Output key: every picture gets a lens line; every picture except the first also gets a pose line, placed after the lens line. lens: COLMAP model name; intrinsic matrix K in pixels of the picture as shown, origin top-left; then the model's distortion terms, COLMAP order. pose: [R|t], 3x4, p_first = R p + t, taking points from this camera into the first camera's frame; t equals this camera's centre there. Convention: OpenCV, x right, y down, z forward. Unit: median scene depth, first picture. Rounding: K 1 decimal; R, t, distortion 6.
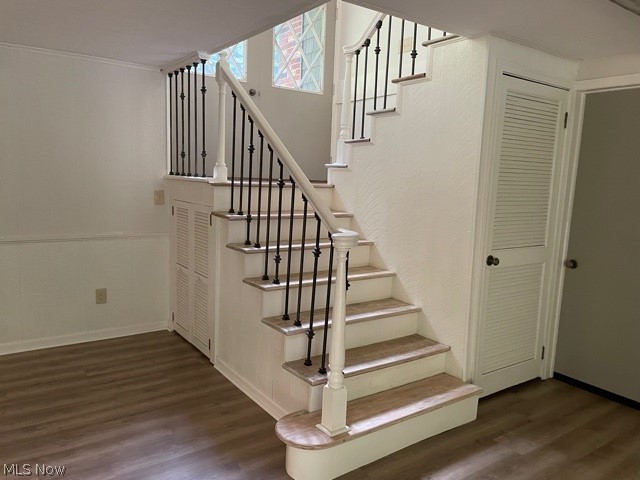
lens RADIAL K [[482.7, 0, 318.4], [0, 482.7, 242.3], [0, 0, 1]] dist [0.081210, -0.133376]
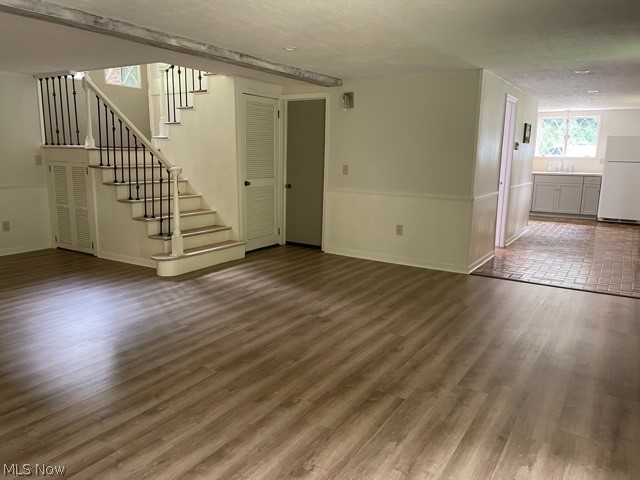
lens RADIAL K [[482.7, 0, 318.4], [0, 482.7, 242.3], [0, 0, 1]] dist [0.081210, -0.133376]
pose [[0.922490, -0.093813, 0.374448, -0.143614], [0.071100, 0.994717, 0.074050, 0.137626], [-0.379417, -0.041687, 0.924286, -0.920063]]
